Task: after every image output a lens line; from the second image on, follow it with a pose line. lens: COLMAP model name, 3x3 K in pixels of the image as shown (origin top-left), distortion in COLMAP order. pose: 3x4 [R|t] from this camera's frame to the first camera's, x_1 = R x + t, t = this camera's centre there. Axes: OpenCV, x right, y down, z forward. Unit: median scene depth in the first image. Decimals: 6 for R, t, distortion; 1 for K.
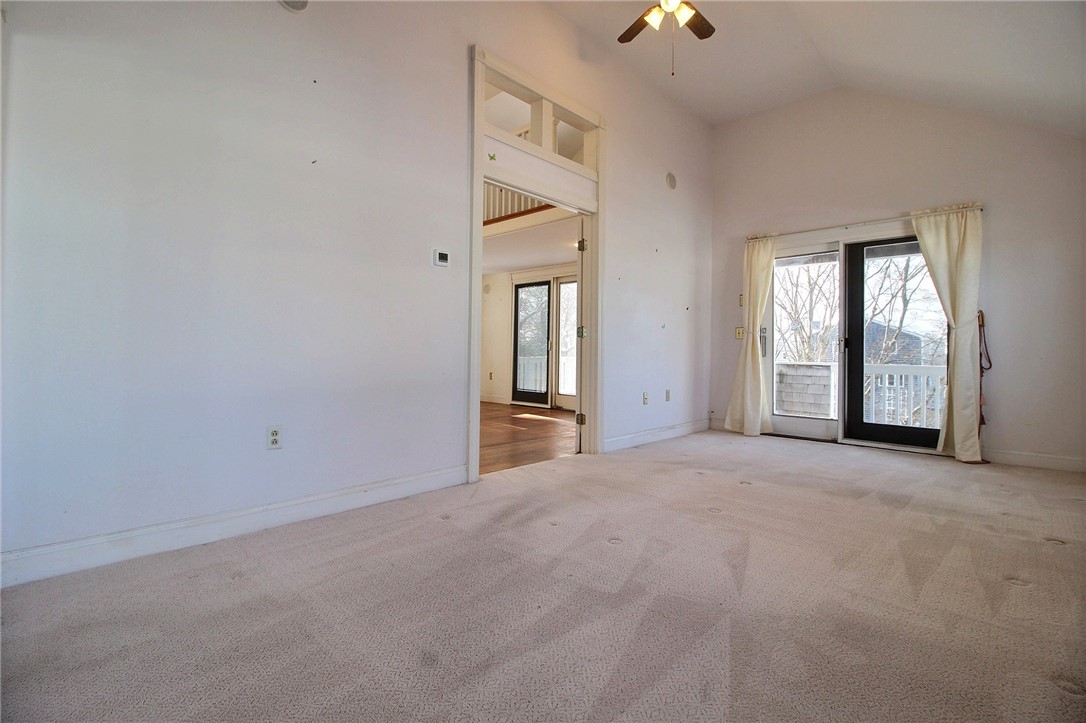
lens RADIAL K [[508.9, 0, 561.2], [0, 508.9, 347.7], [0, 0, 1]] dist [-0.012230, -0.000372]
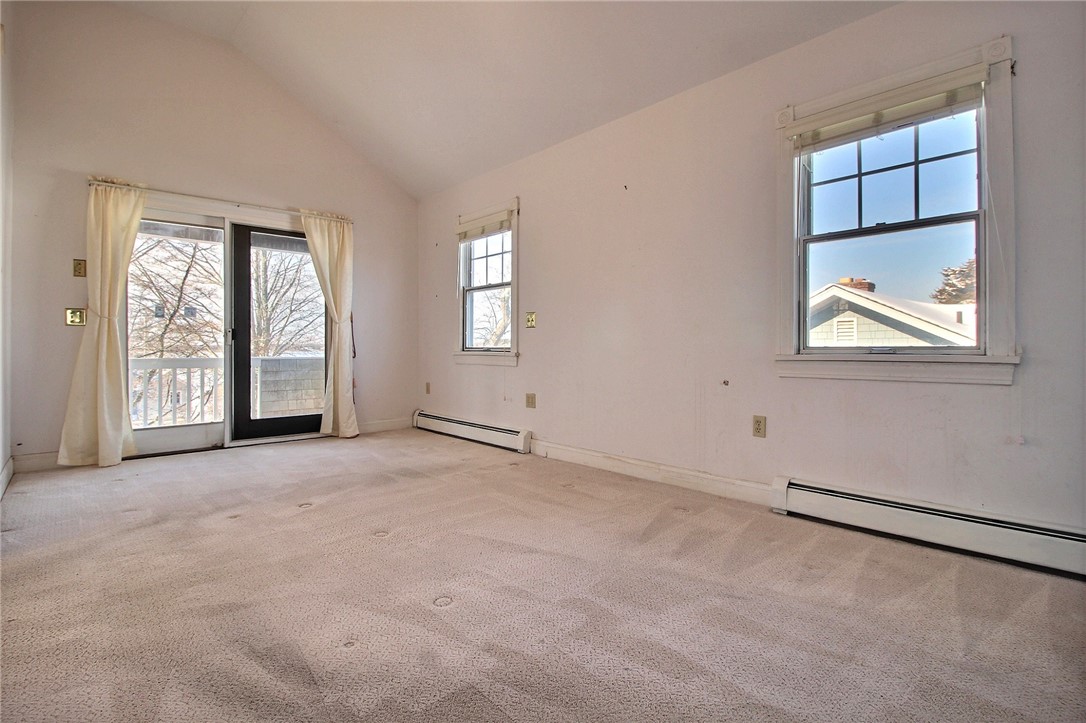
lens RADIAL K [[508.9, 0, 561.2], [0, 508.9, 347.7], [0, 0, 1]] dist [-0.012230, -0.000372]
pose [[0.076343, -0.014612, 0.996975, -0.303863], [-0.004945, 0.999875, 0.015034, -0.002022], [-0.997069, -0.006078, 0.076261, 0.379122]]
